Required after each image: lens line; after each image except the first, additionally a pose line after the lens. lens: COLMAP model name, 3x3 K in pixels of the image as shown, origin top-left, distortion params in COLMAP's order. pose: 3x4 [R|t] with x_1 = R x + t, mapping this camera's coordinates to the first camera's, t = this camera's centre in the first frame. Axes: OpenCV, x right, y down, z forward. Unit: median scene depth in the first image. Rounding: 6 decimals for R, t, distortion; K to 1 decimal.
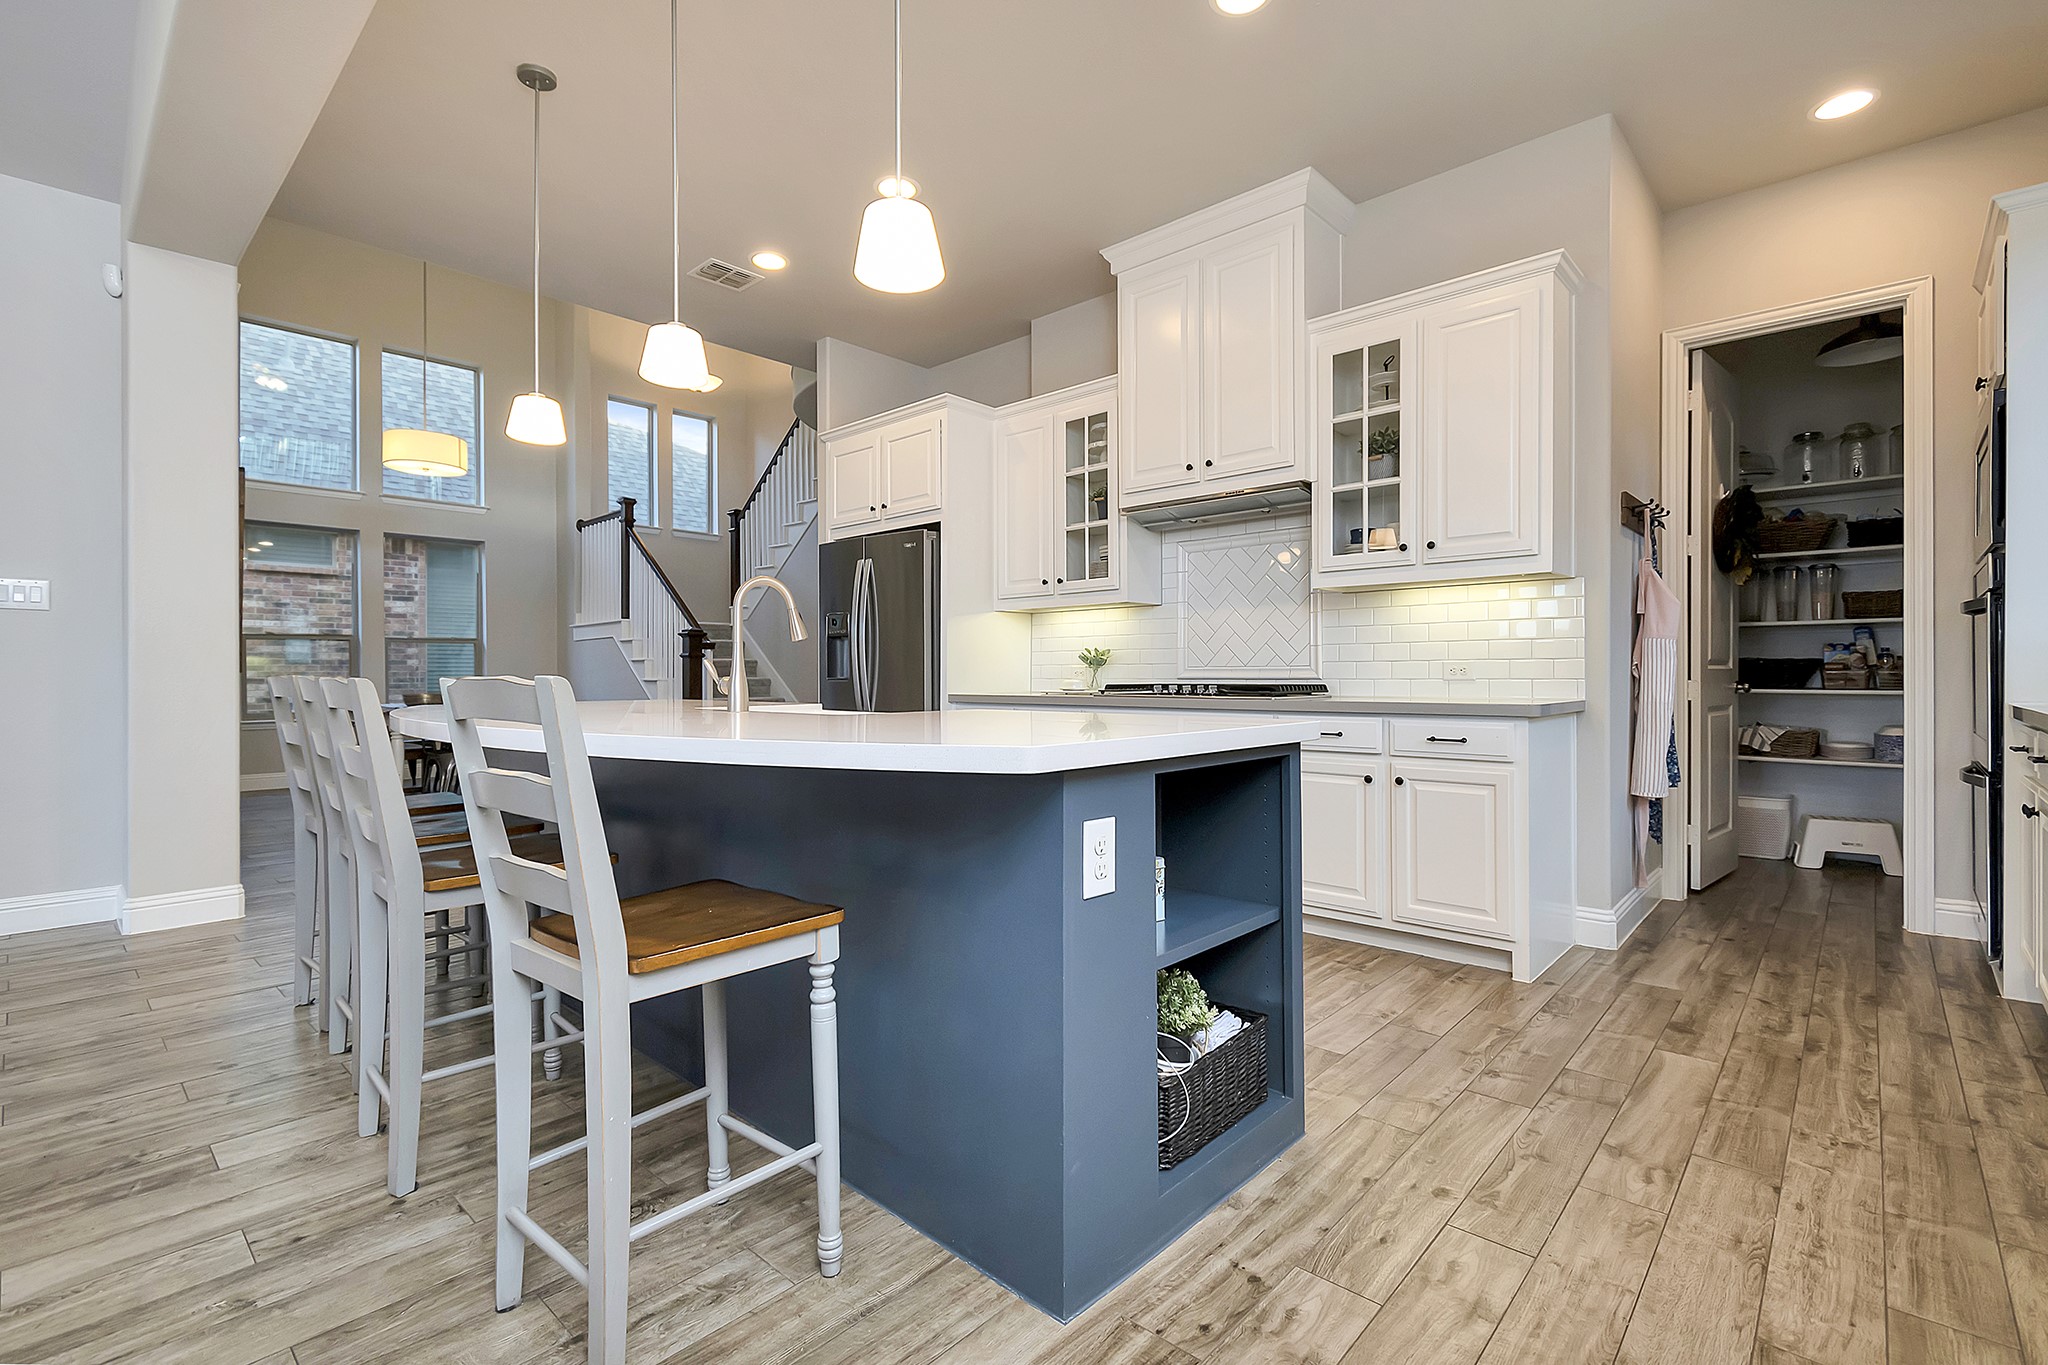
lens RADIAL K [[944.8, 0, 990.9], [0, 944.8, 680.6], [0, 0, 1]] dist [0.005068, -0.002638]
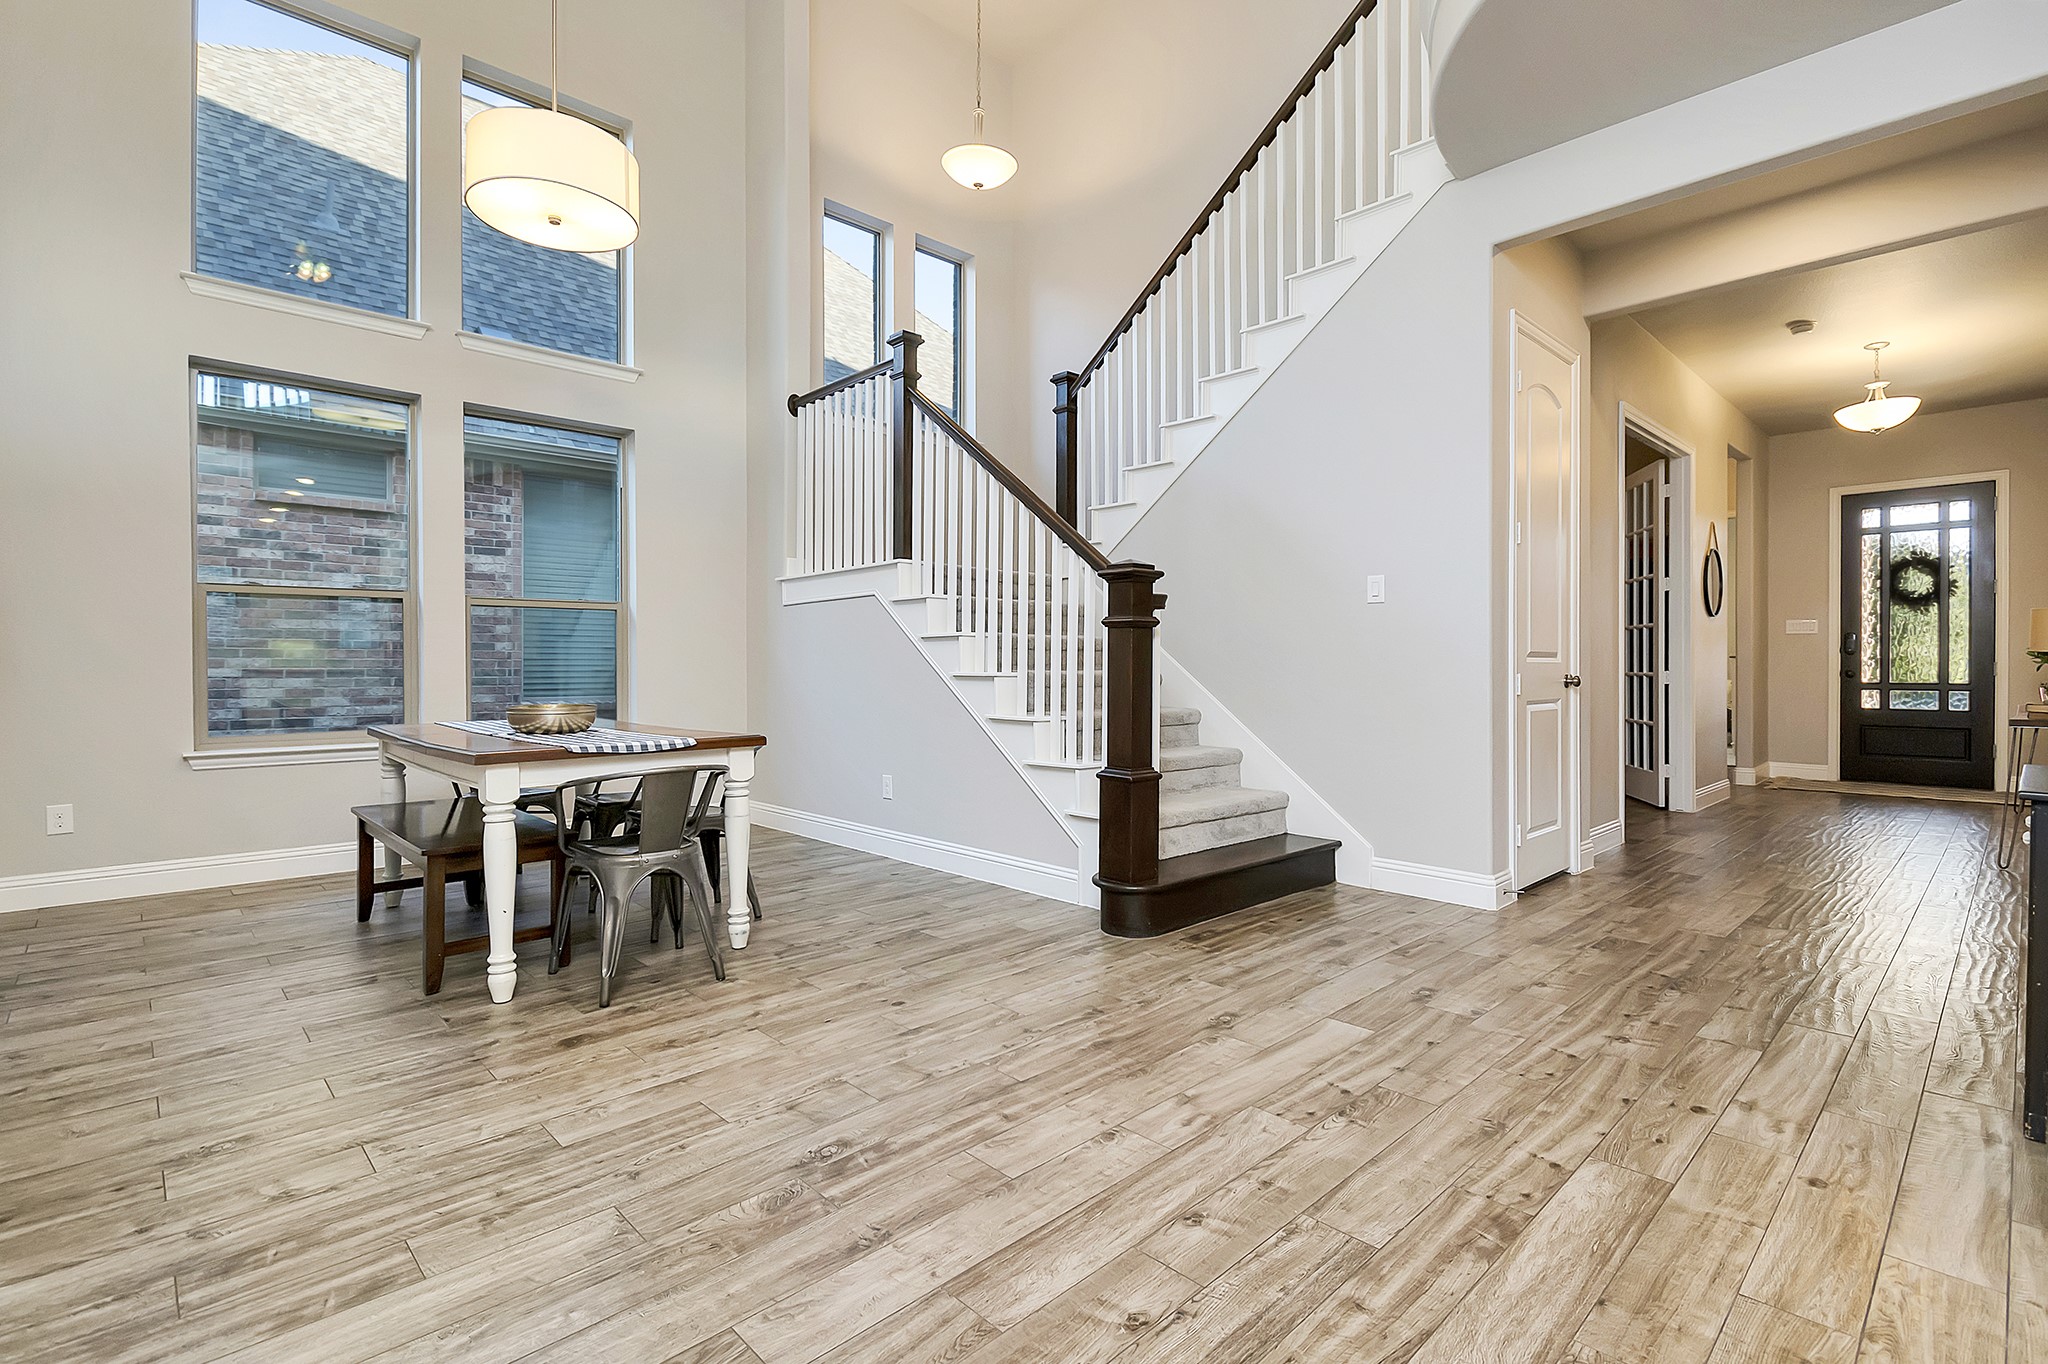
lens RADIAL K [[944.8, 0, 1004.0], [0, 944.8, 667.8], [0, 0, 1]] dist [0.005068, -0.002638]
pose [[0.998835, -0.000606, -0.048253, -0.235690], [0.000545, 0.999999, -0.001281, -0.002726], [0.048254, 0.001253, 0.998834, 0.364398]]
